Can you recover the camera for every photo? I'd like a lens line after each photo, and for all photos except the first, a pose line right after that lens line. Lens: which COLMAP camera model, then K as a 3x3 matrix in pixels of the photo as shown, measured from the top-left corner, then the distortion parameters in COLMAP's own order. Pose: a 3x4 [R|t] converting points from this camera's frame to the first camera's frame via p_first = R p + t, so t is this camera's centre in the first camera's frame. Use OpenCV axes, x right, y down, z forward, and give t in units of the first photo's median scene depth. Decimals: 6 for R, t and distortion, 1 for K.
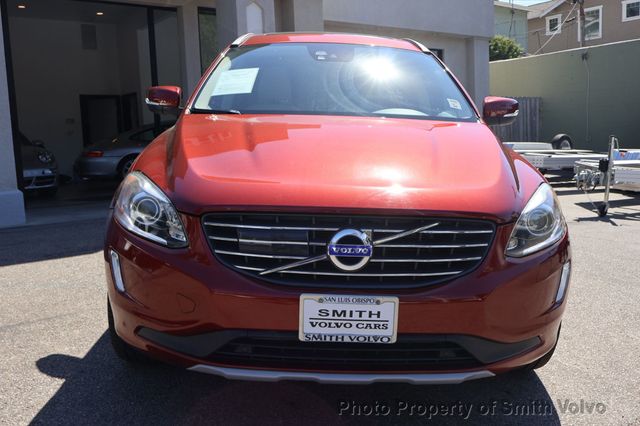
lens RADIAL K [[641.4, 0, 320.2], [0, 641.4, 213.0], [0, 0, 1]] dist [0.004182, 0.000000]
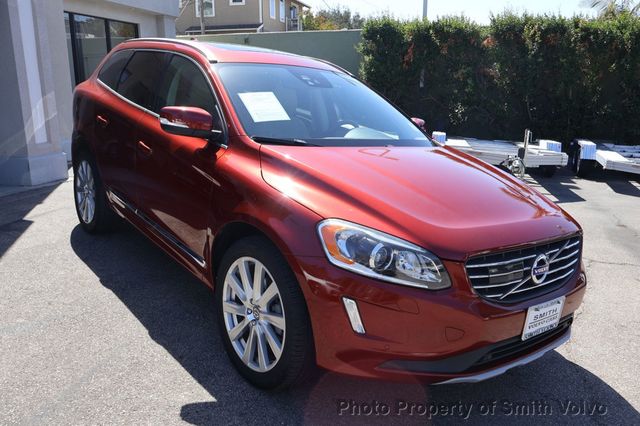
lens RADIAL K [[543.2, 0, 323.4], [0, 543.2, 213.5], [0, 0, 1]] dist [0.009791, -0.015398]
pose [[0.785127, -0.104845, 0.610395, -1.027850], [0.038257, 0.991895, 0.121165, -0.222547], [-0.618152, -0.071778, 0.782775, 0.371398]]
